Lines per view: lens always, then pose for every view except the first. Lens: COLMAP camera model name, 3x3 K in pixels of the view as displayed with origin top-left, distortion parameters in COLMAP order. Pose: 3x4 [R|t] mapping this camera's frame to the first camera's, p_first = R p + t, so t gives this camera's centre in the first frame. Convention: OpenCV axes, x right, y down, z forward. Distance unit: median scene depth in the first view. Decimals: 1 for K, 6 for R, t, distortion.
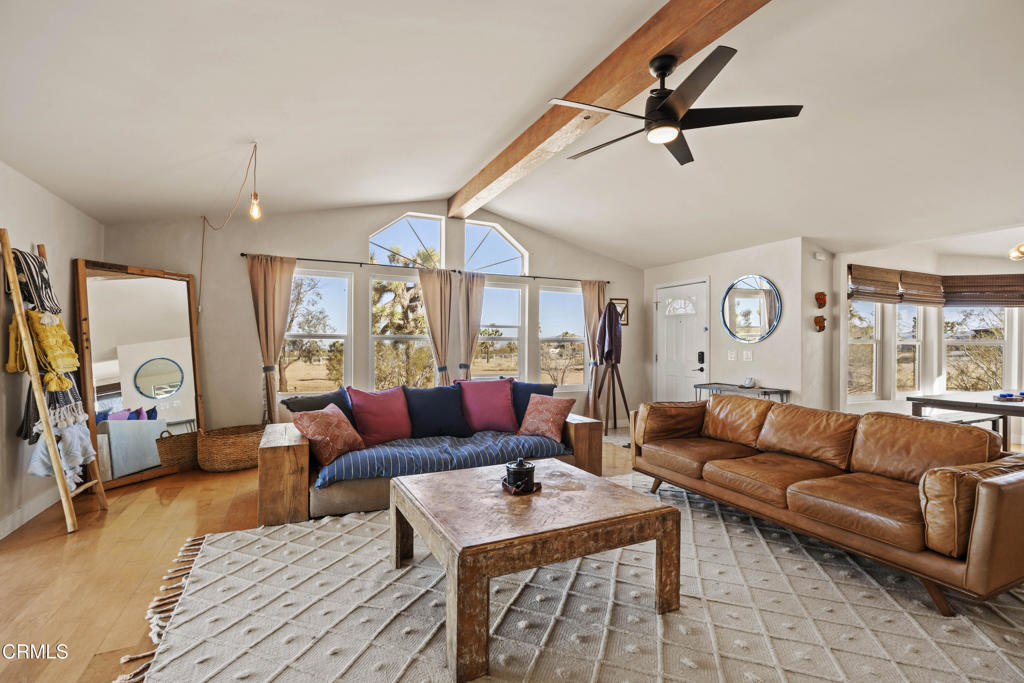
lens RADIAL K [[468.2, 0, 512.0], [0, 468.2, 341.5], [0, 0, 1]] dist [-0.001655, -0.000269]
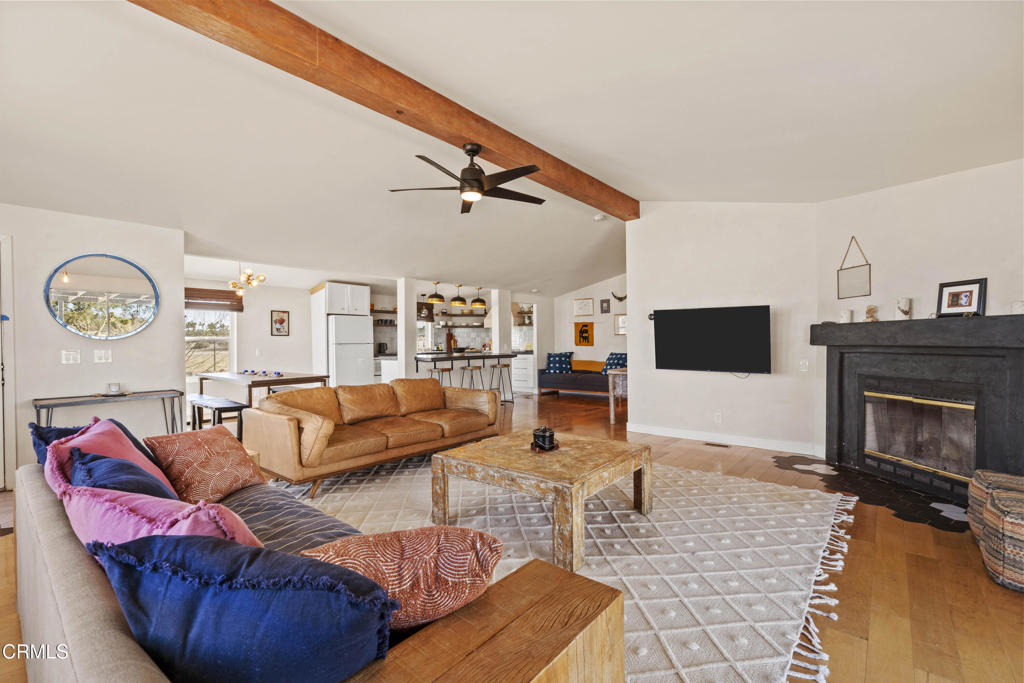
lens RADIAL K [[451.4, 0, 512.0], [0, 451.4, 341.5], [0, 0, 1]] dist [-0.001906, -0.000440]
pose [[-0.413281, -0.004945, 0.910590, -0.517047], [-0.000563, 0.999986, 0.005175, 0.002081], [-0.910603, 0.001626, -0.413278, 0.749377]]
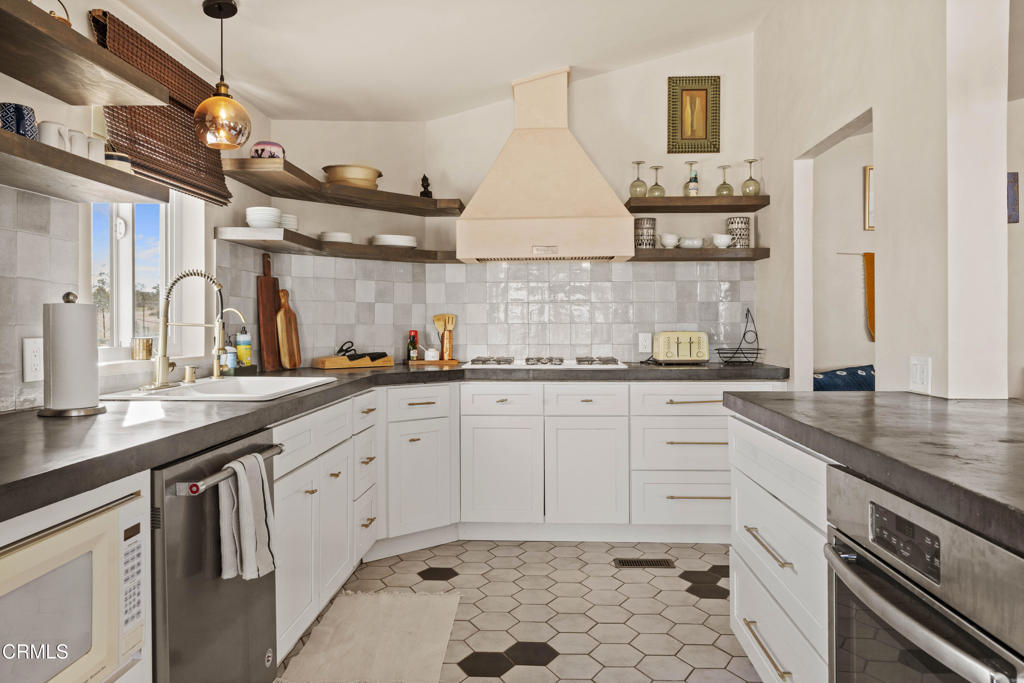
lens RADIAL K [[695.6, 0, 515.7], [0, 695.6, 326.8], [0, 0, 1]] dist [-0.000874, 0.001236]
pose [[-0.885165, -0.011673, 0.465131, 1.221939], [-0.011416, 0.999929, 0.003369, 0.016102], [-0.465137, -0.002328, -0.885236, 0.578885]]
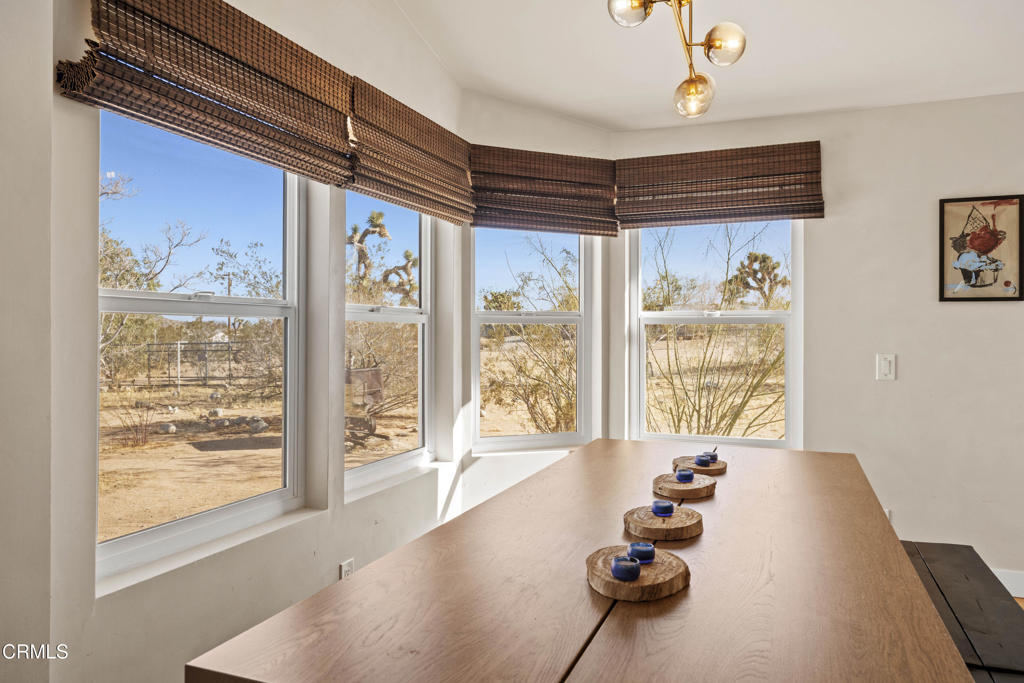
lens RADIAL K [[695.6, 0, 515.7], [0, 695.6, 326.8], [0, 0, 1]] dist [-0.000874, 0.001236]
pose [[0.731258, -0.003619, 0.682092, 0.670801], [0.002914, 0.999993, 0.002181, 0.010638], [-0.682095, 0.000393, 0.731263, 0.668501]]
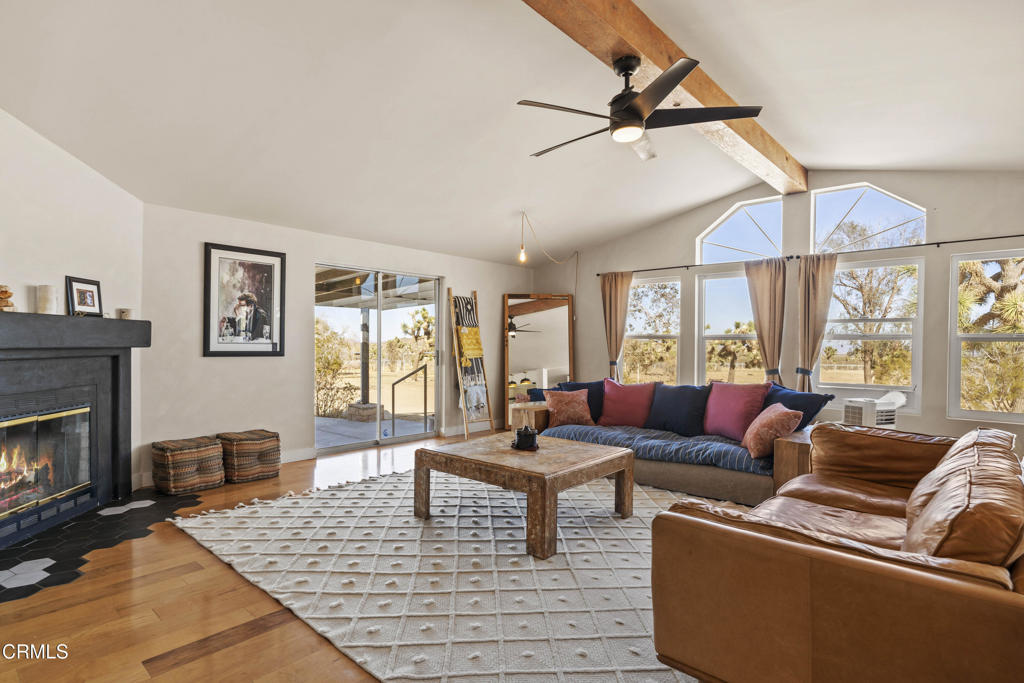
lens RADIAL K [[533.2, 0, 471.8], [0, 533.2, 342.1], [0, 0, 1]] dist [-0.000319, 0.000005]
pose [[0.347294, -0.003271, -0.937750, 0.655973], [-0.000781, 0.999993, -0.003778, 0.006906], [0.937756, 0.002045, 0.347289, 0.146218]]
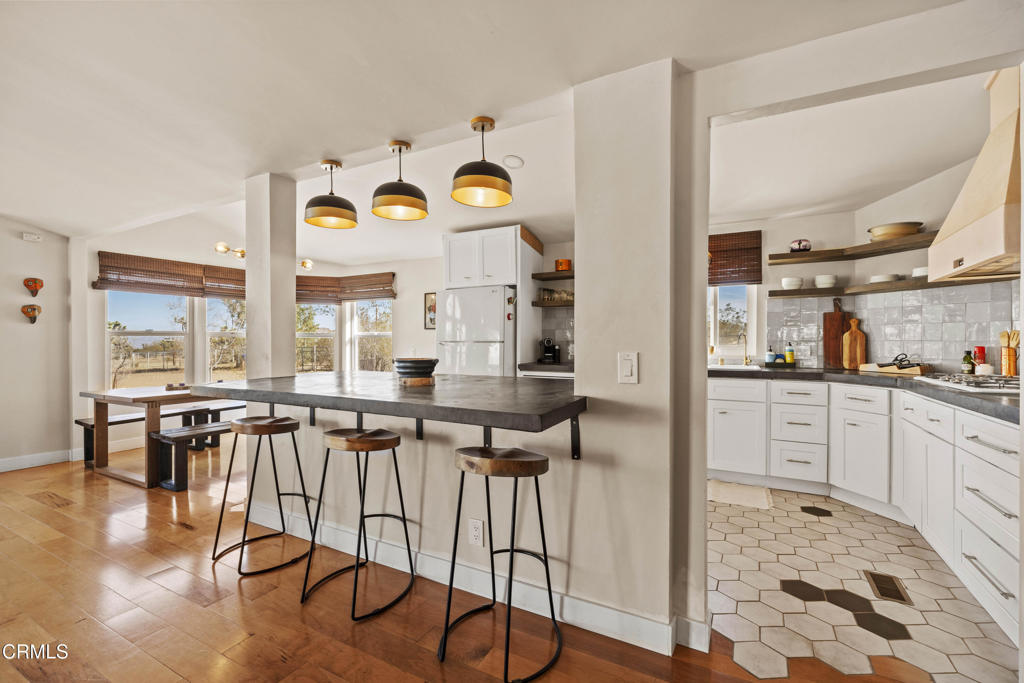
lens RADIAL K [[451.4, 0, 512.0], [0, 451.4, 341.5], [0, 0, 1]] dist [-0.001906, -0.000440]
pose [[0.808709, -0.009892, 0.588126, 0.887194], [0.004559, 0.999934, 0.010550, 0.009889], [-0.588191, -0.005850, 0.808701, -0.222542]]
